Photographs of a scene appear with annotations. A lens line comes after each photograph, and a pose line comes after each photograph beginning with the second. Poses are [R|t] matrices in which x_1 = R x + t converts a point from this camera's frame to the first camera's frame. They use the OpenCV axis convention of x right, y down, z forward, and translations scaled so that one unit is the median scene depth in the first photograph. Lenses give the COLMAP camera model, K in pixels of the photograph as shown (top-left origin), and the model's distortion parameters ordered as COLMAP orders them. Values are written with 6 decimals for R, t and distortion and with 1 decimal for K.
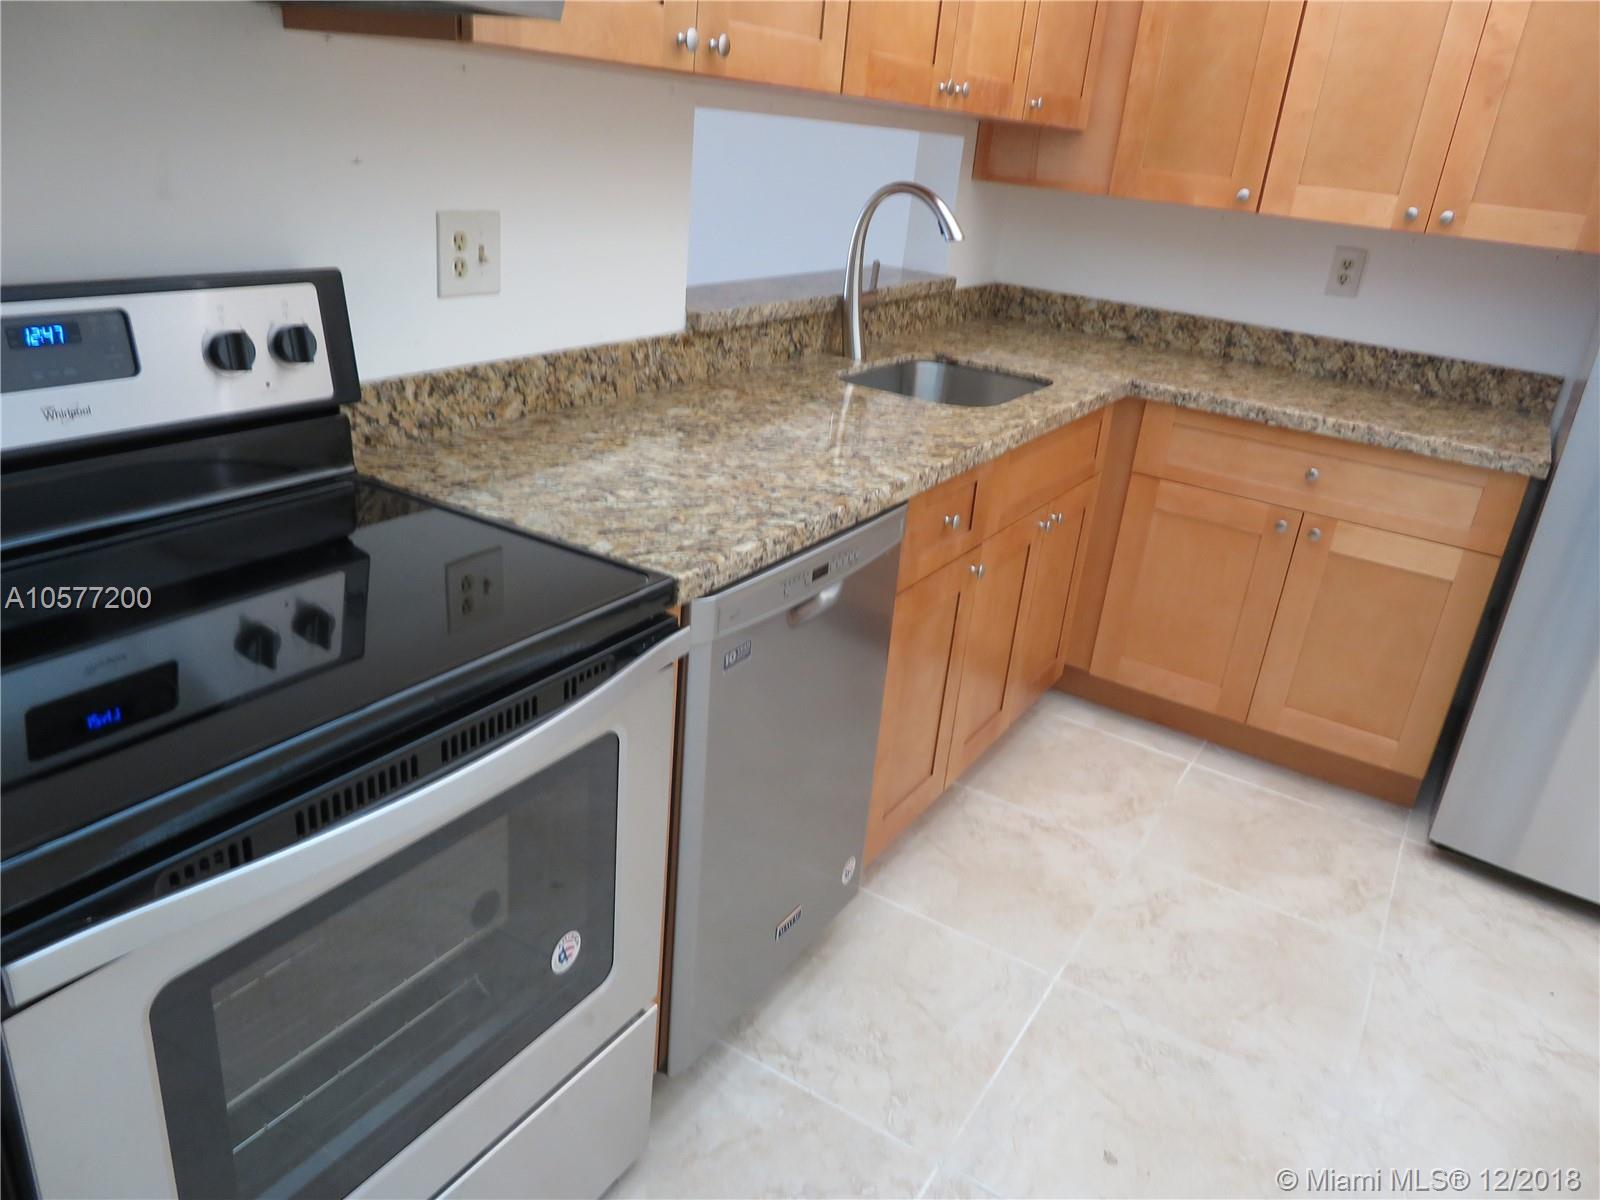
lens RADIAL K [[1134.4, 0, 800.0], [0, 1134.4, 600.0], [0, 0, 1]] dist [-0.023898, 0.020990]
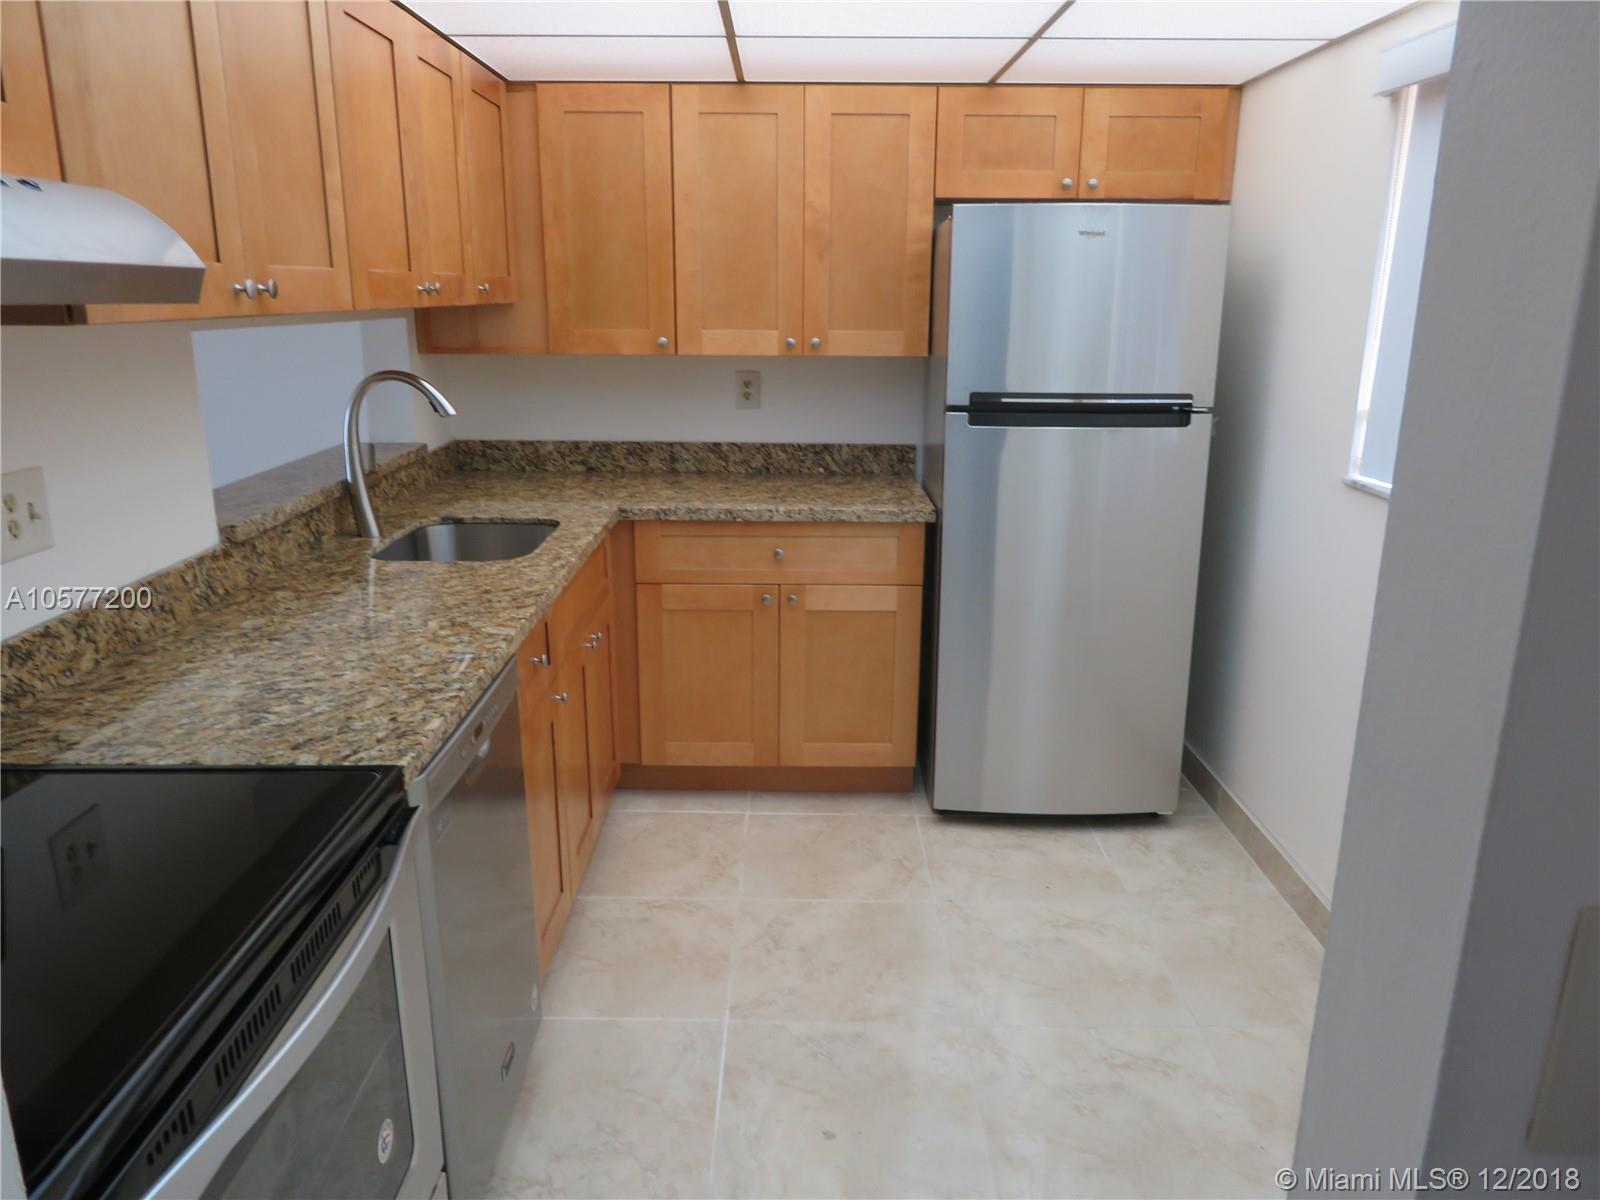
lens RADIAL K [[1134.4, 0, 800.0], [0, 1134.4, 600.0], [0, 0, 1]] dist [-0.023898, 0.020990]
pose [[0.844415, -0.222157, 0.487452, -0.148633], [0.270561, 0.962230, -0.030155, -0.018979], [-0.462342, 0.157349, 0.872629, -0.089477]]
